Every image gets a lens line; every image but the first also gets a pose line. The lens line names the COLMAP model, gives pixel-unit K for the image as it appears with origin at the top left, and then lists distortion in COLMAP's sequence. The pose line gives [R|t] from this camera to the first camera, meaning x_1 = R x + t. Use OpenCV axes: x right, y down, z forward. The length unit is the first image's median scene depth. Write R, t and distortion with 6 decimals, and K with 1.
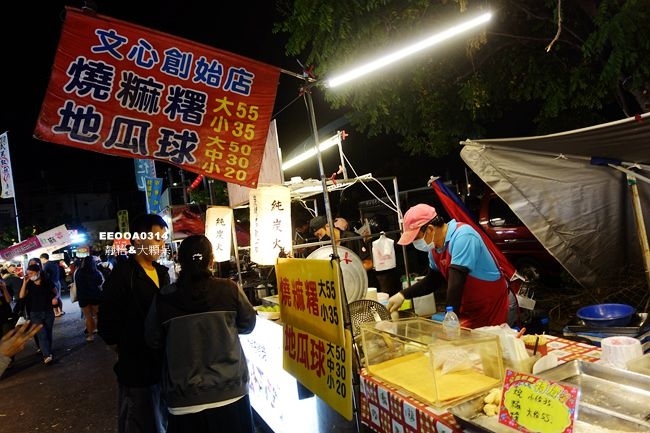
lens RADIAL K [[450.5, 0, 325.2], [0, 450.5, 216.5], [0, 0, 1]] dist [0.001157, 0.000390]
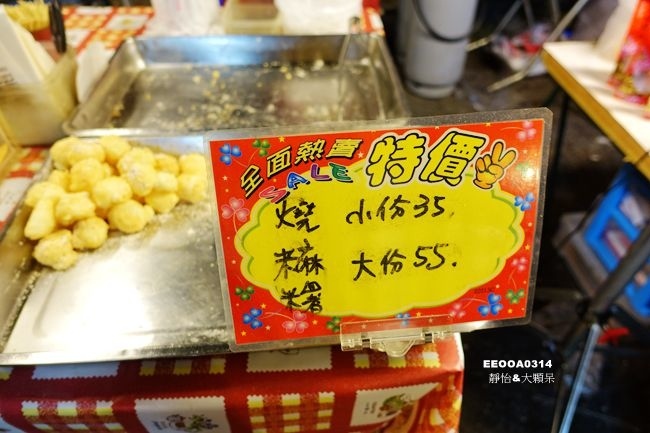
lens RADIAL K [[450.5, 0, 325.3], [0, 450.5, 216.3], [0, 0, 1]] dist [0.001157, 0.000390]
pose [[0.374332, -0.537027, 0.755962, 0.253032], [-0.057093, 0.800339, 0.596823, 0.247631], [-0.925536, -0.266570, 0.268932, 0.924438]]
